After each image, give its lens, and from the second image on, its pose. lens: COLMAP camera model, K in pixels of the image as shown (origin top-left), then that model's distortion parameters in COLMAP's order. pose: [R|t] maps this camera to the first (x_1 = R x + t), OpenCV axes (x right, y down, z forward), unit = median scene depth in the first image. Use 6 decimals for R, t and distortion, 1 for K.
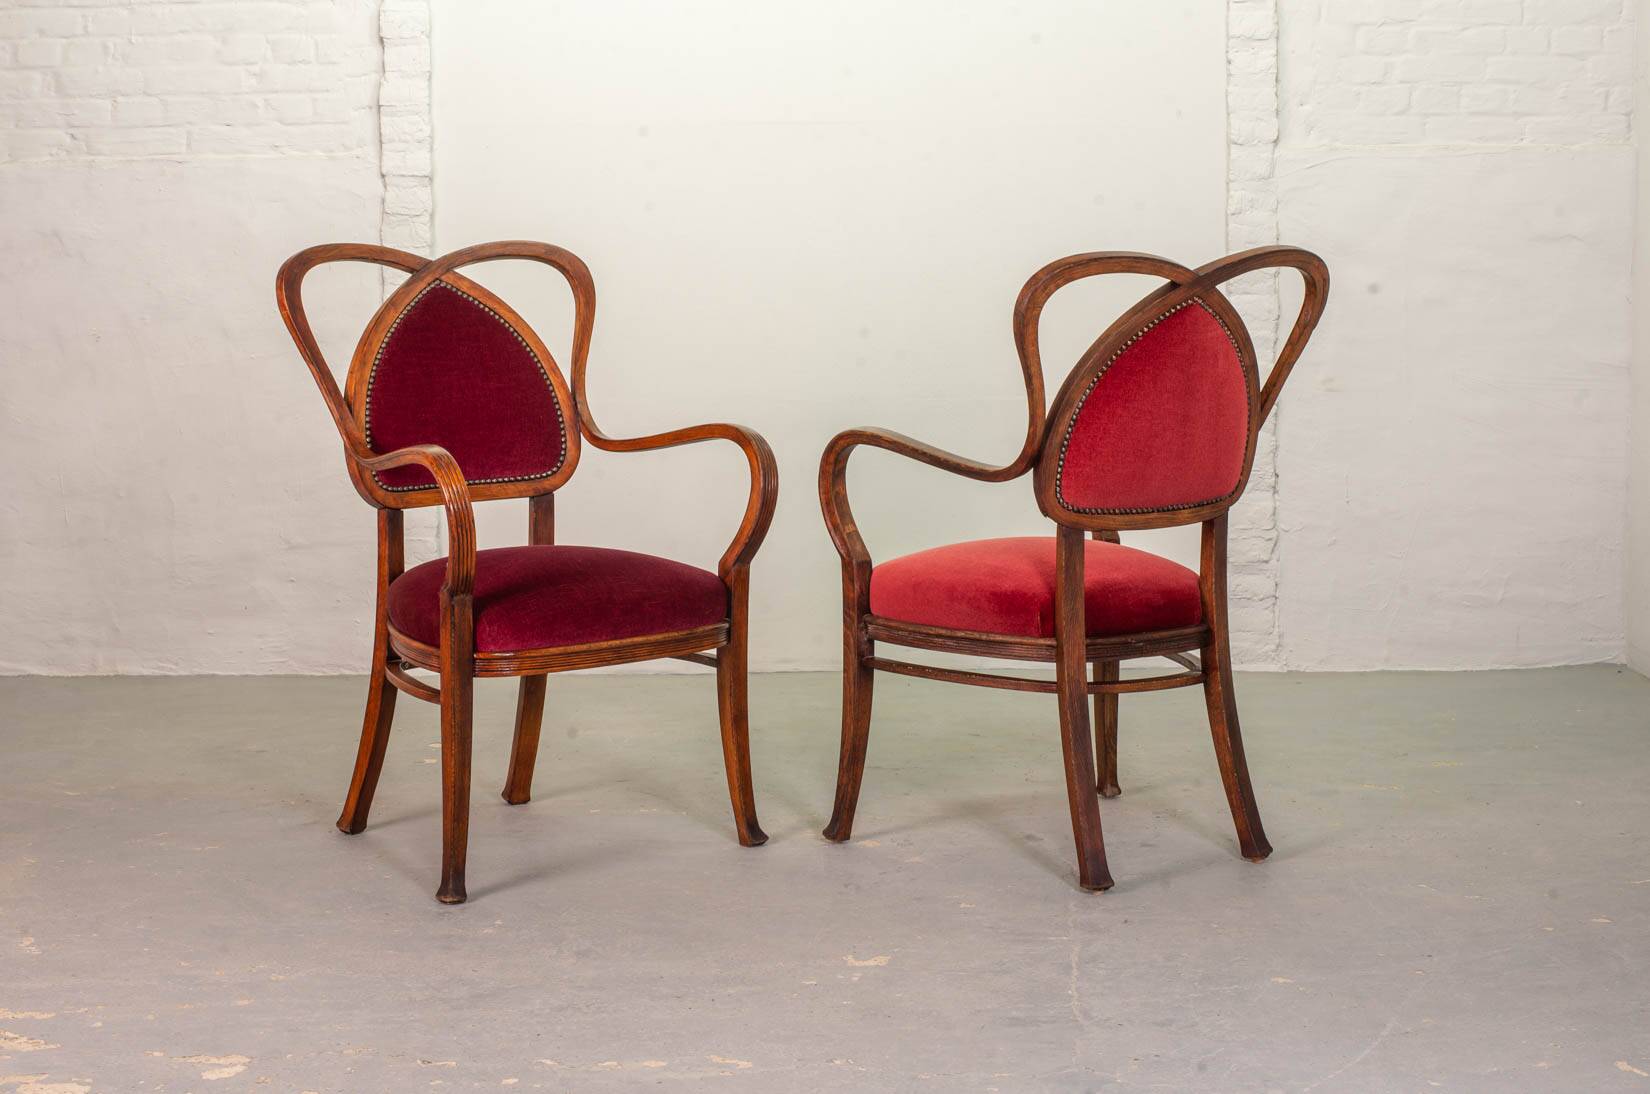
lens RADIAL K [[2995.7, 0, 832.7], [0, 2995.7, 508.6], [0, 0, 1]] dist [-0.116970, 0.081429]
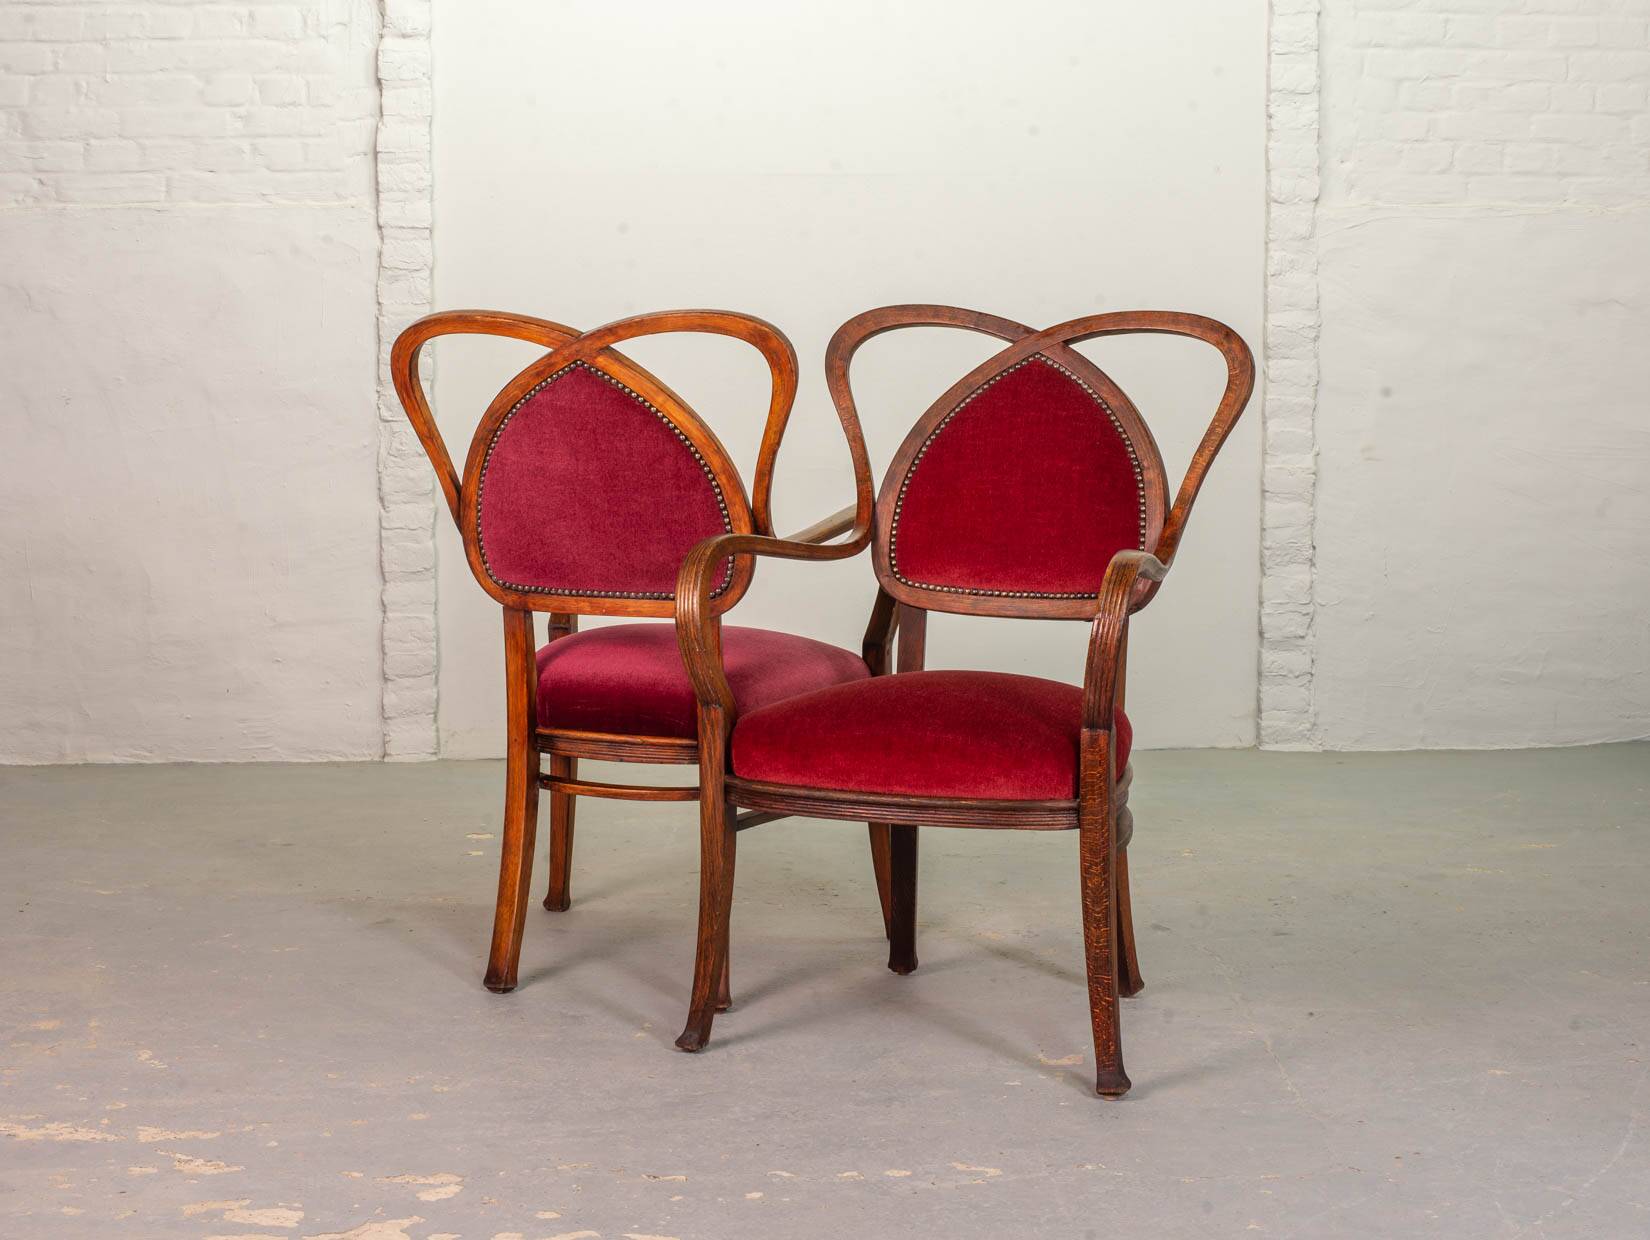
lens RADIAL K [[3134.7, 0, 825.0], [0, 3134.7, 620.0], [0, 0, 1]] dist [-0.096688, -0.077073]
pose [[0.995765, -0.002702, 0.091895, -0.102116], [0.001559, 0.999920, 0.012515, -0.000648], [-0.091922, -0.012319, 0.995690, 0.012183]]
